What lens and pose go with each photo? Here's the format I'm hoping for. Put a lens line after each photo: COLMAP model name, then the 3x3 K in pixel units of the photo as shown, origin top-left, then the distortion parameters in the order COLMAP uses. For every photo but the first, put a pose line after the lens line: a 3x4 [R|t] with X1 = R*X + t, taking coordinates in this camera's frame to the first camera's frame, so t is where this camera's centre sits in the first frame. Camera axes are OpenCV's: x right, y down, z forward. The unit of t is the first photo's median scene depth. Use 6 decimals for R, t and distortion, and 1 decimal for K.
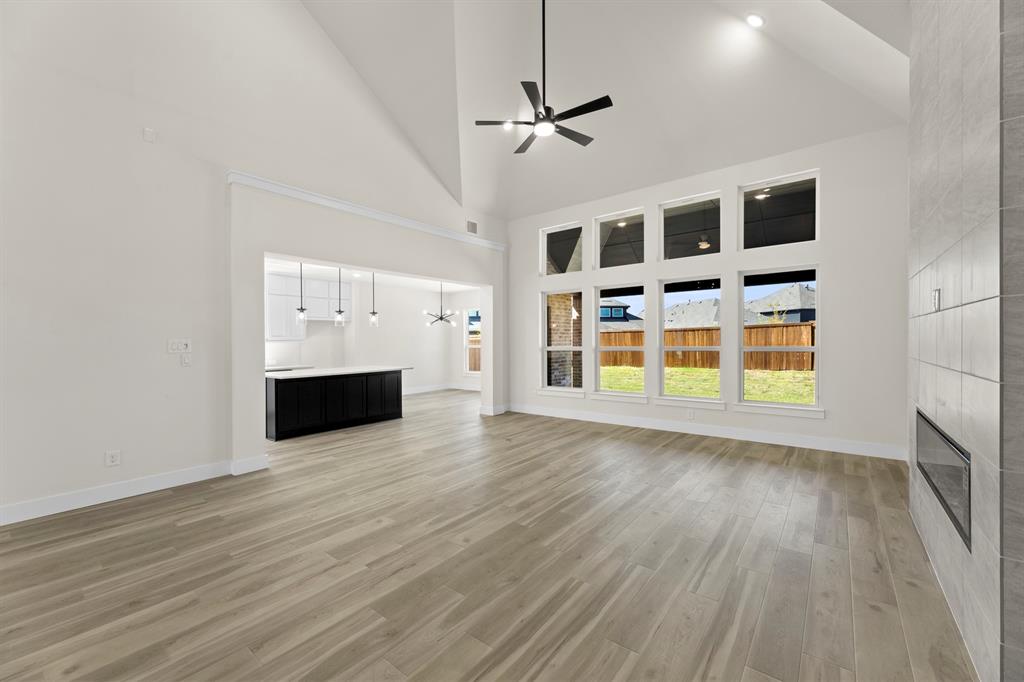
lens RADIAL K [[409.4, 0, 512.9], [0, 409.4, 340.1], [0, 0, 1]] dist [0.008372, 0.000029]
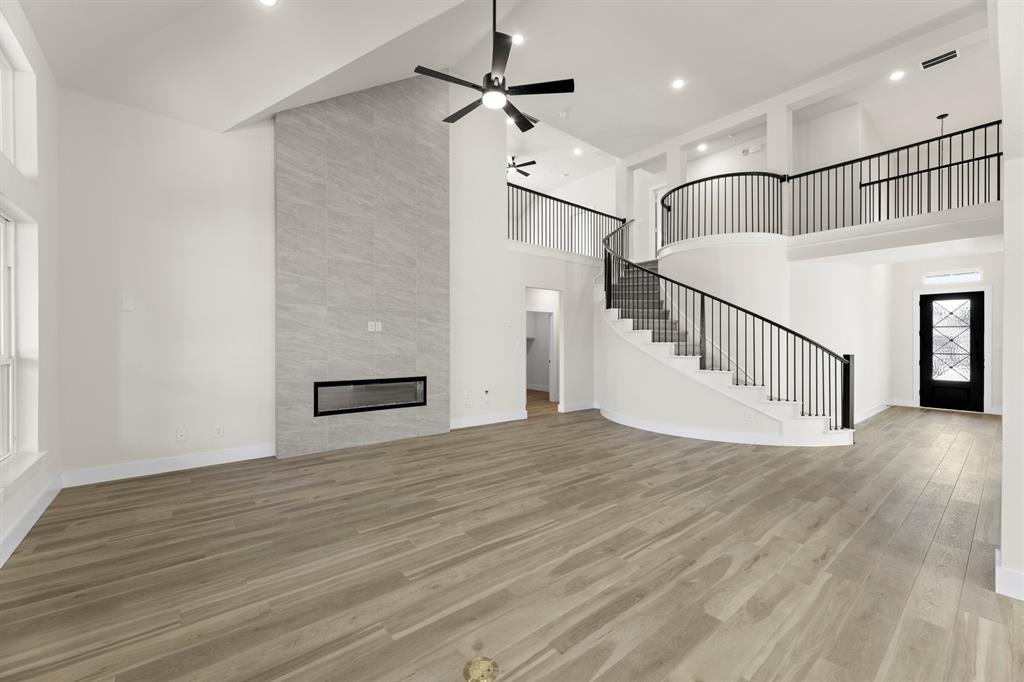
lens RADIAL K [[409.4, 0, 514.0], [0, 409.4, 344.5], [0, 0, 1]] dist [0.008372, 0.000029]
pose [[-0.976936, 0.004832, 0.213478, -0.159327], [0.005422, 0.999983, 0.002174, 0.003061], [-0.213464, 0.003282, -0.976945, 1.992084]]
